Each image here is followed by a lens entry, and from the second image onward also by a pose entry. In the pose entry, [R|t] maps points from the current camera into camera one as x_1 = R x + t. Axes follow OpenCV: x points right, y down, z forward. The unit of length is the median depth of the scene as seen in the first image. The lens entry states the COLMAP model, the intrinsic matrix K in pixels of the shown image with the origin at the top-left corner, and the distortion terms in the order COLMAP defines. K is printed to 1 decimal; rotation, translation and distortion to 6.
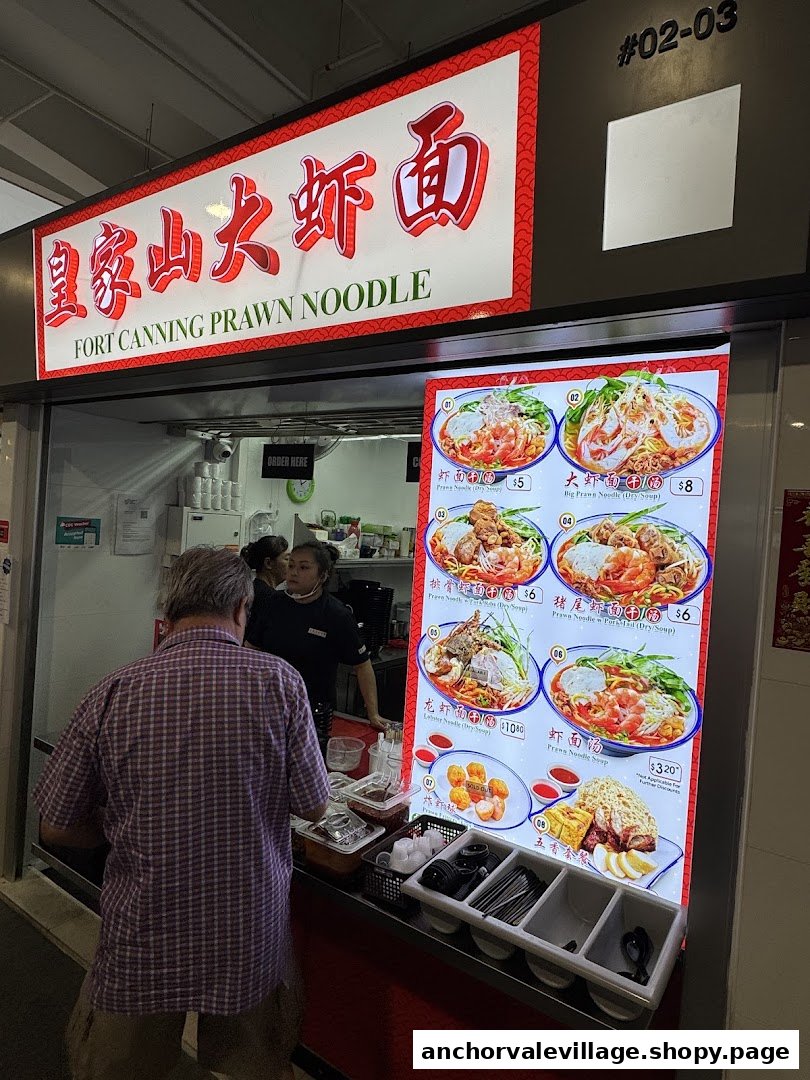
lens RADIAL K [[636.3, 0, 405.0], [0, 636.3, 540.0], [0, 0, 1]] dist [-0.006964, 0.003295]
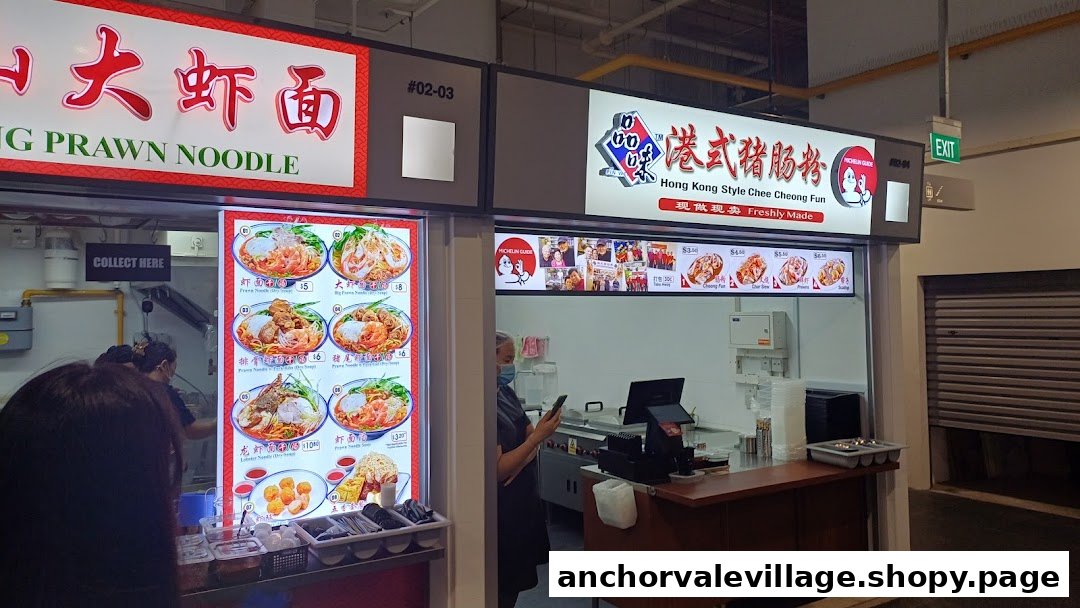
lens RADIAL K [[787.0, 0, 540.0], [0, 787.0, 304.0], [0, 0, 1]] dist [0.000999, -0.000647]
pose [[0.364473, -0.063989, 0.929013, -1.441396], [0.060366, 0.997161, 0.045000, -0.102141], [-0.929255, 0.039680, 0.367301, -0.242212]]
